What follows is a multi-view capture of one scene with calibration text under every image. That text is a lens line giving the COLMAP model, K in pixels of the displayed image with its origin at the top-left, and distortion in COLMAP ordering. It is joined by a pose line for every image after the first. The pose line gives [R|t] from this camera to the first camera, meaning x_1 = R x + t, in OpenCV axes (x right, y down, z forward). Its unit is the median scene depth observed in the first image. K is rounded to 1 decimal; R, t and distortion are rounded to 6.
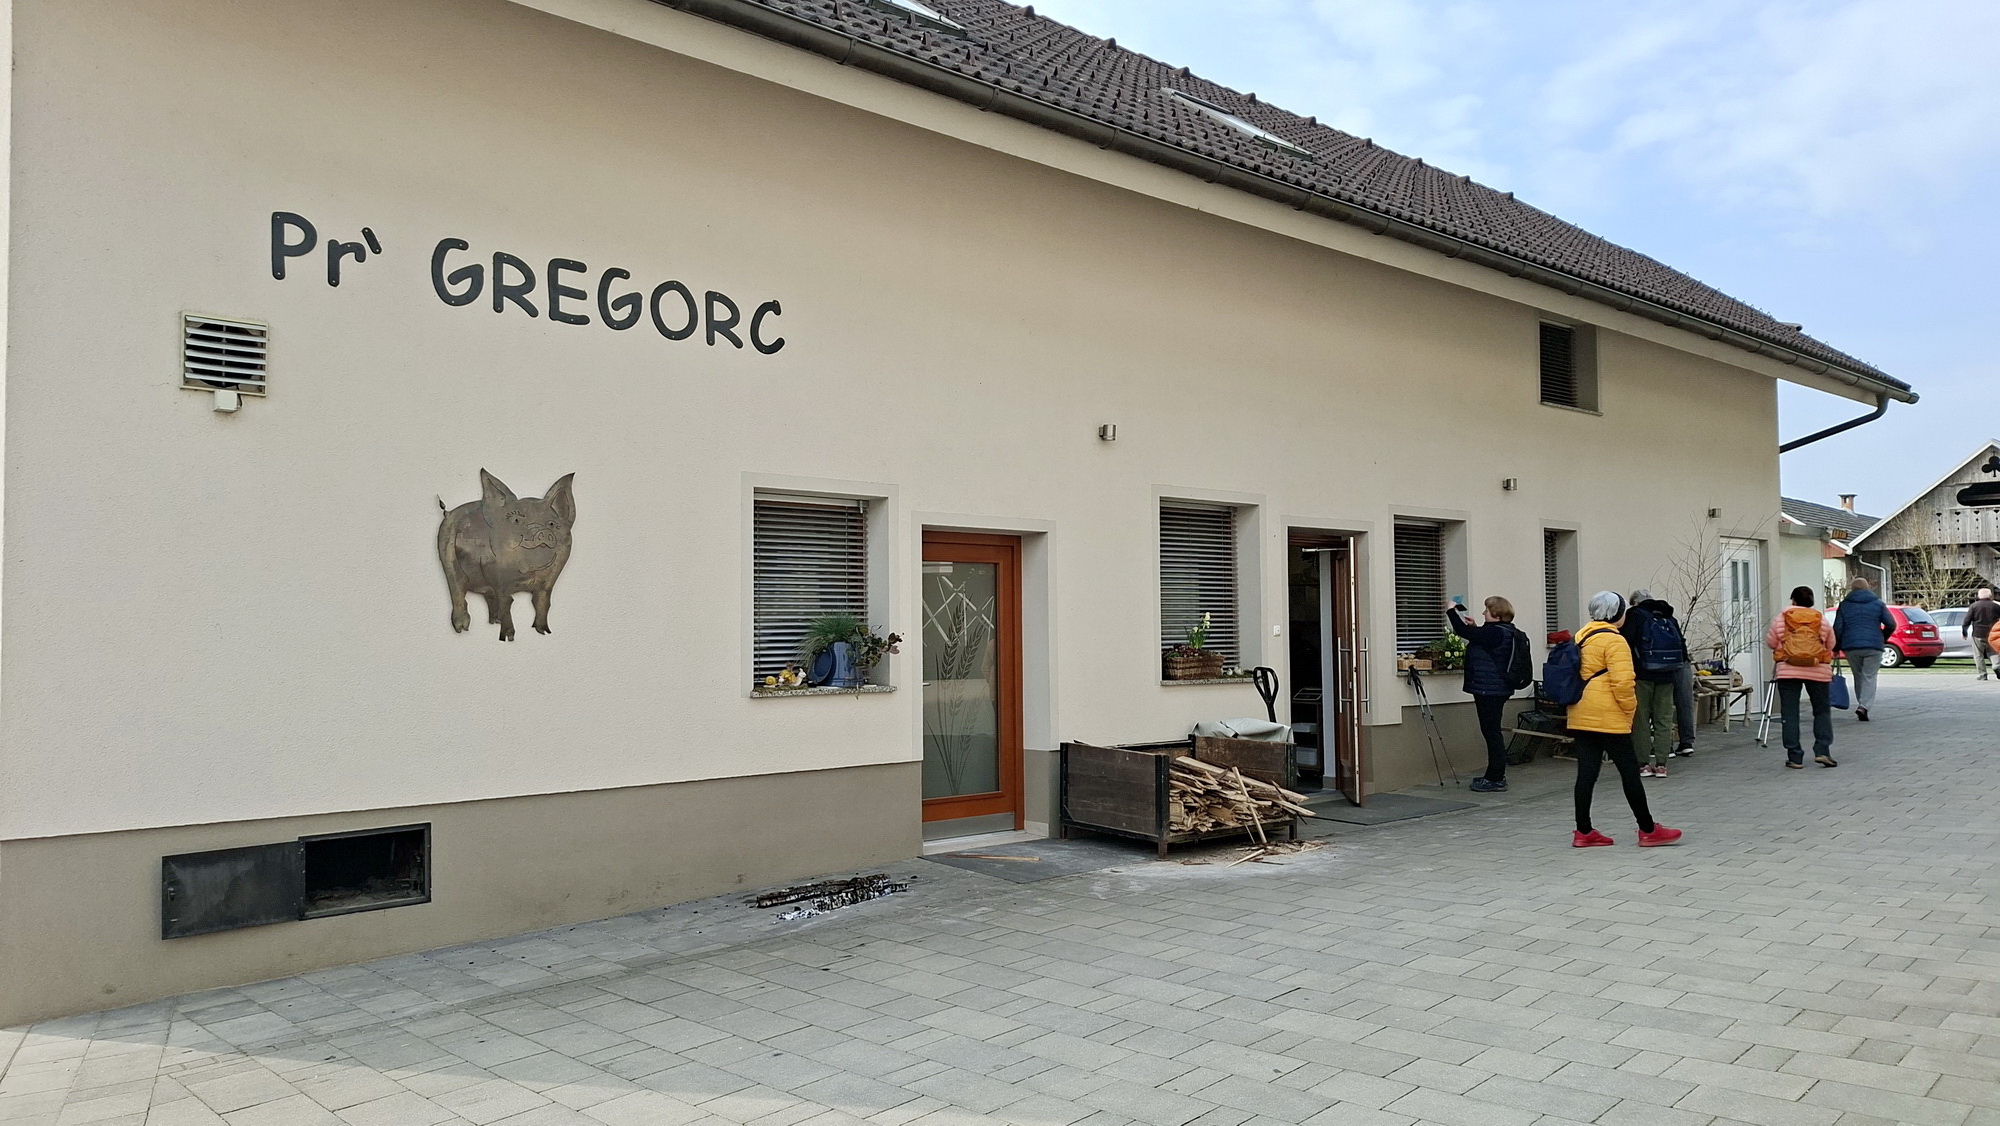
lens RADIAL K [[1476.4, 0, 1000.0], [0, 1476.4, 563.0], [0, 0, 1]] dist [0.194056, -0.000407]
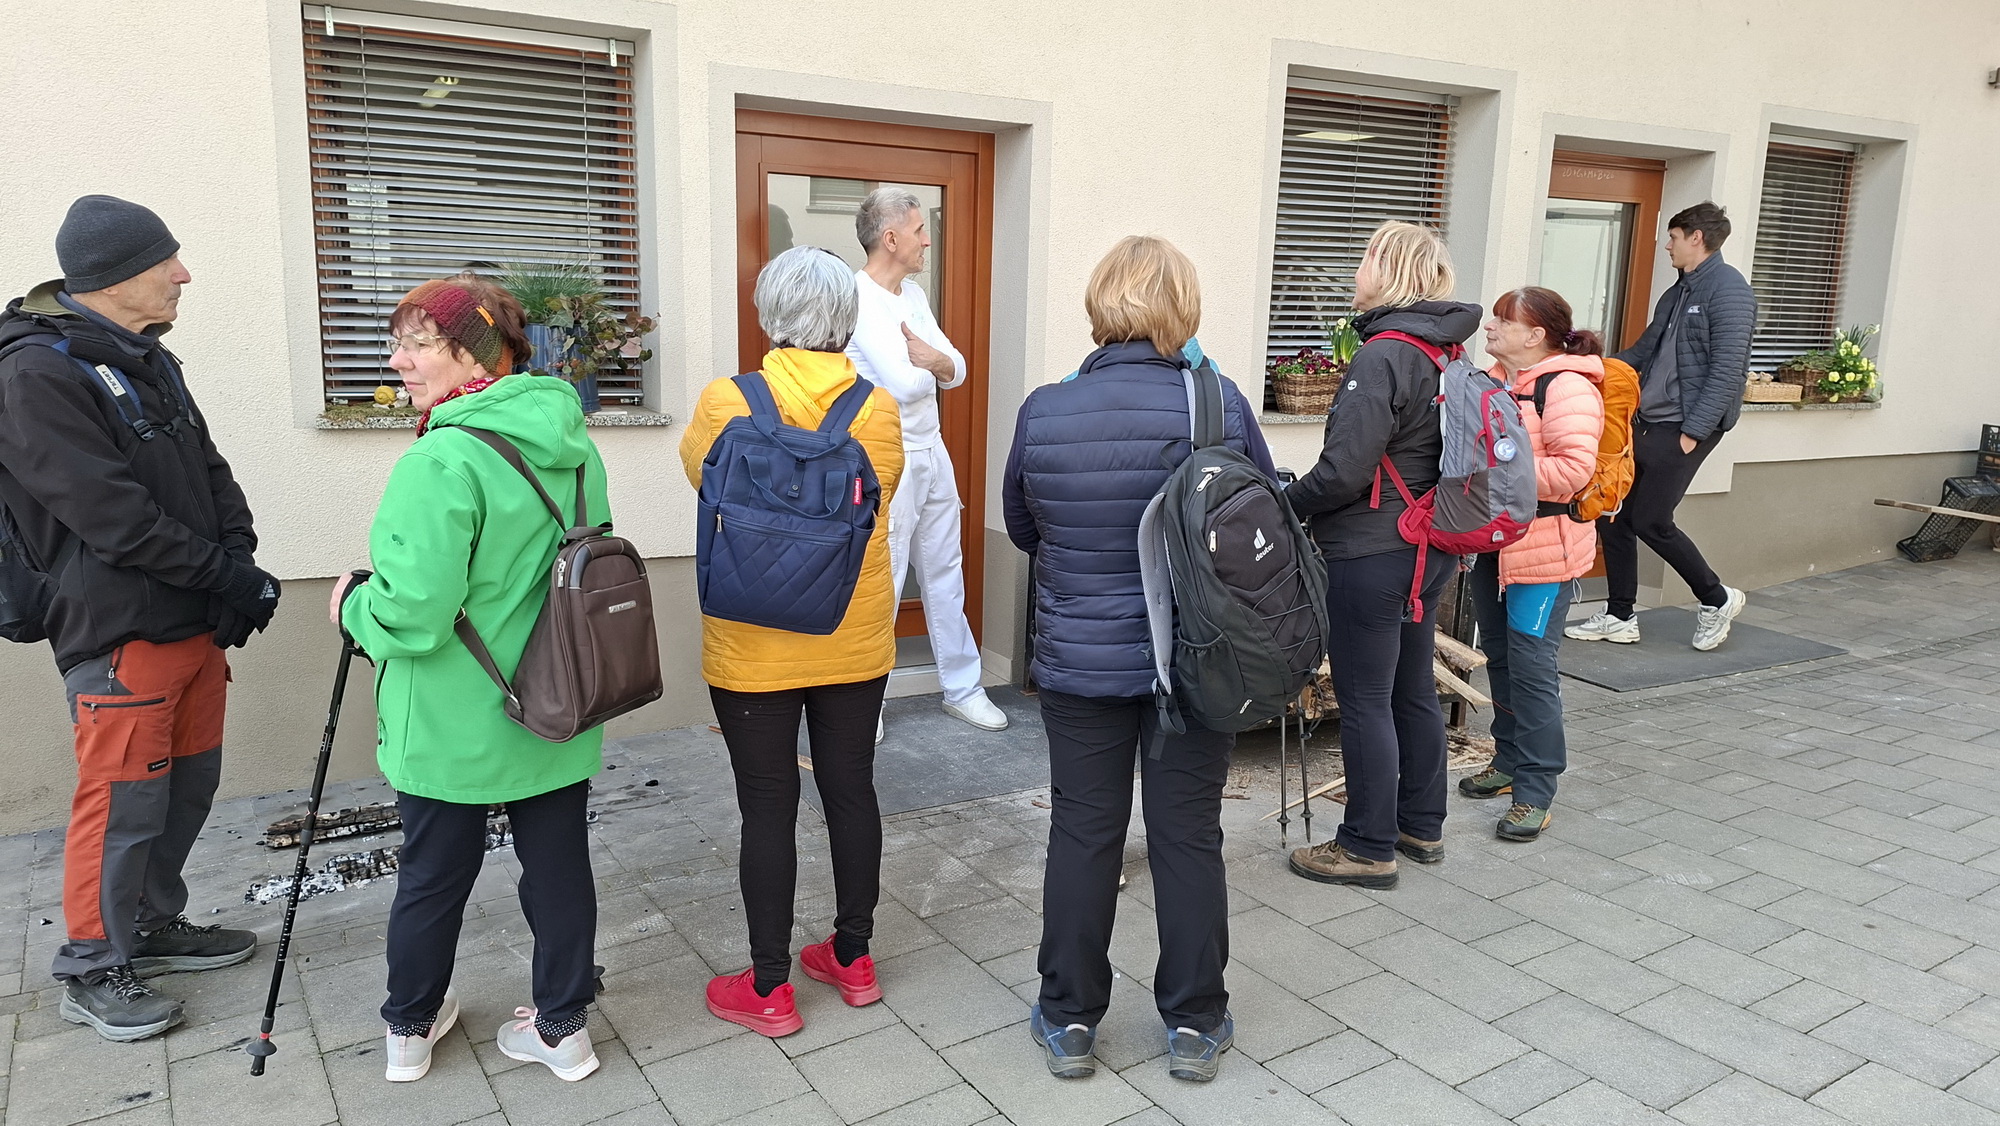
lens RADIAL K [[1466.6, 0, 1000.0], [0, 1466.6, 563.0], [0, 0, 1]] dist [0.026561, -0.003075]
pose [[0.974559, 0.075981, -0.210861, 0.132095], [-0.026856, 0.973594, 0.226701, 0.011862], [0.222518, -0.215270, 0.950865, 0.443643]]
